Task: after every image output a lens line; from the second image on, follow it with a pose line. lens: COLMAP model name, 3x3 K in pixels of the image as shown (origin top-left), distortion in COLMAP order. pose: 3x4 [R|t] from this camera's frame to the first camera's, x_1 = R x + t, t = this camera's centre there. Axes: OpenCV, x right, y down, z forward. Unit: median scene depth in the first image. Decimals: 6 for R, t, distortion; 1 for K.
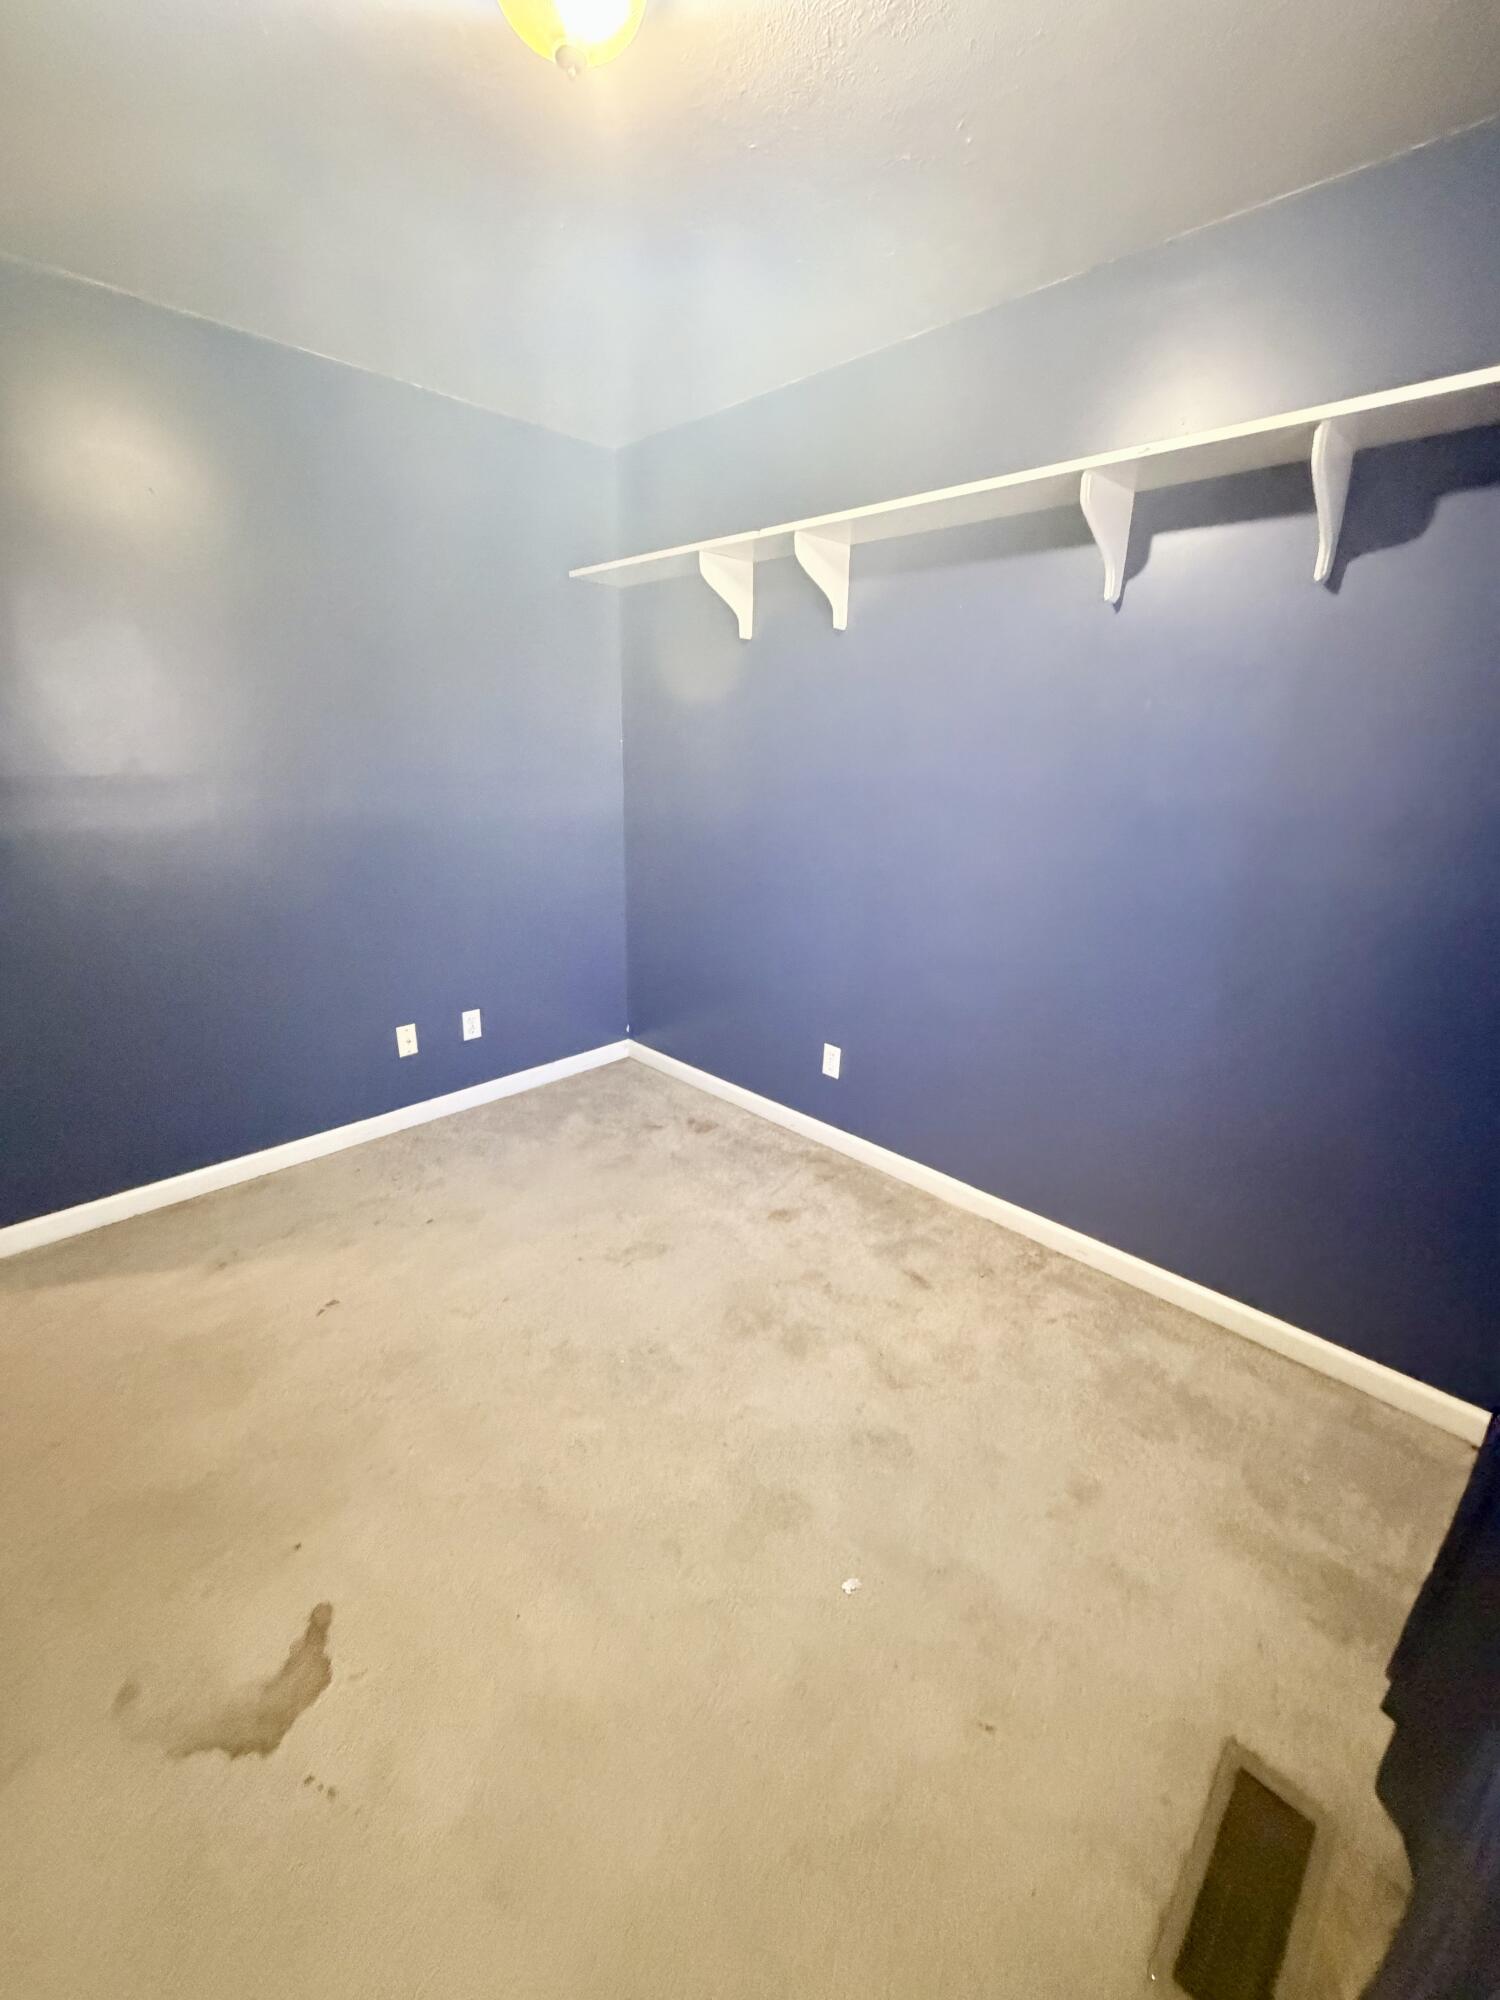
lens RADIAL K [[795.1, 0, 755.2], [0, 795.1, 990.5], [0, 0, 1]] dist [-0.000397, -0.000452]
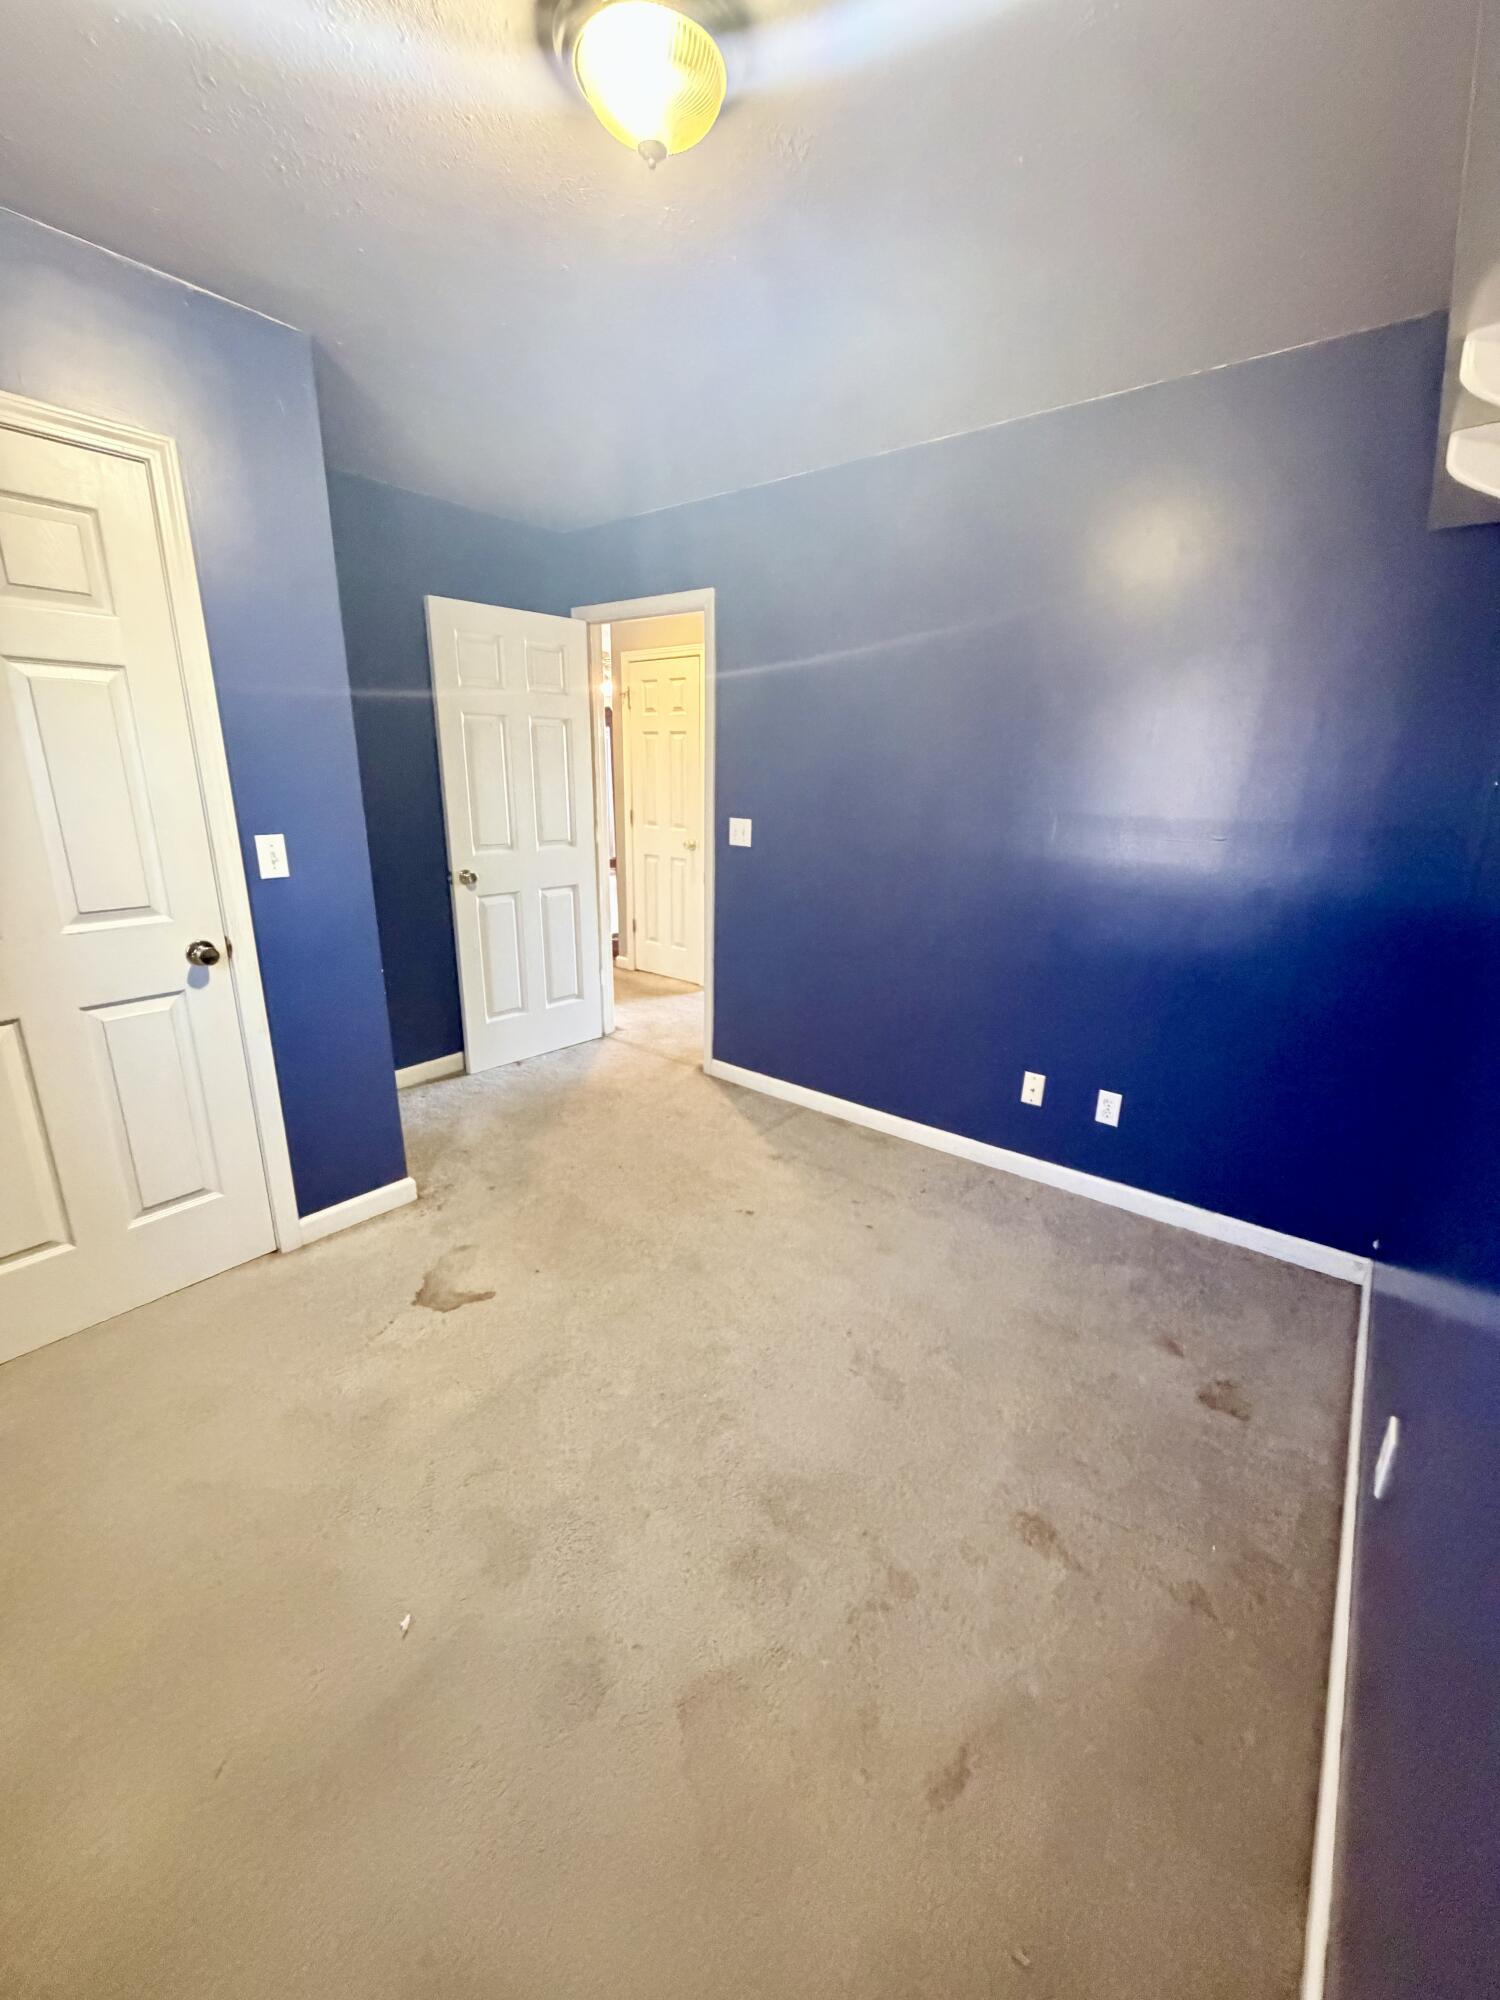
lens RADIAL K [[795.1, 0, 734.3], [0, 795.1, 1005.7], [0, 0, 1]] dist [-0.000397, -0.000452]
pose [[0.092136, 0.266035, -0.959550, 0.564080], [-0.312193, 0.922779, 0.225864, -0.178026], [0.945540, 0.278755, 0.168075, 0.649952]]
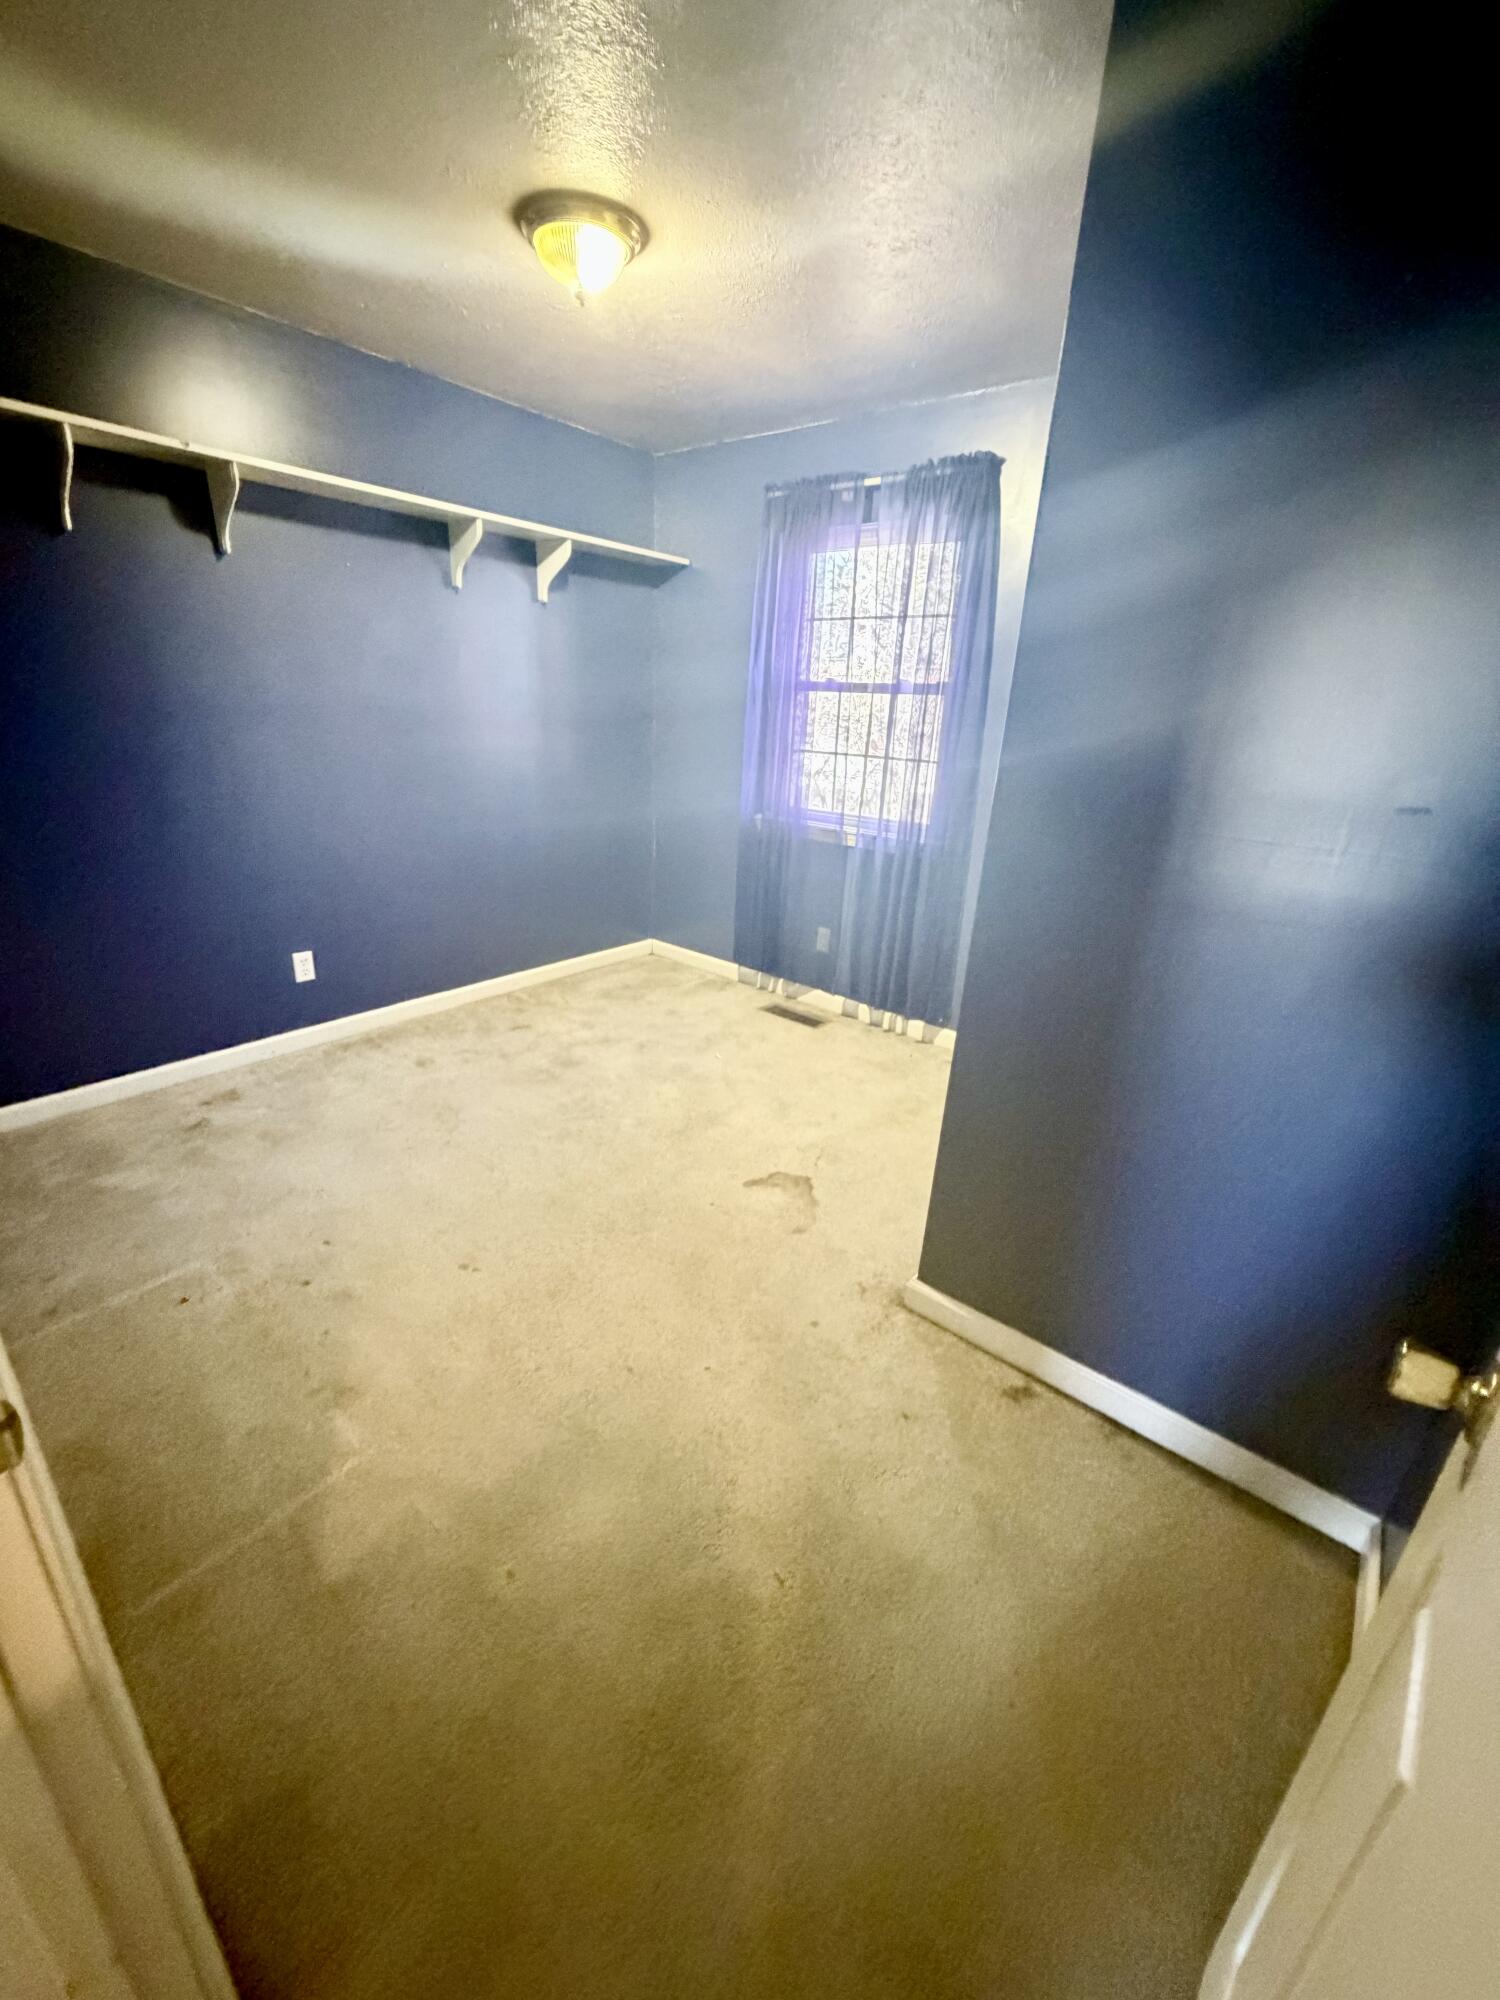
lens RADIAL K [[795.1, 0, 760.2], [0, 795.1, 999.5], [0, 0, 1]] dist [-0.000397, -0.000452]
pose [[-0.101470, -0.372893, 0.922309, -1.300222], [0.246544, 0.888749, 0.386448, -0.180742], [-0.963805, 0.266603, 0.001753, 0.538024]]
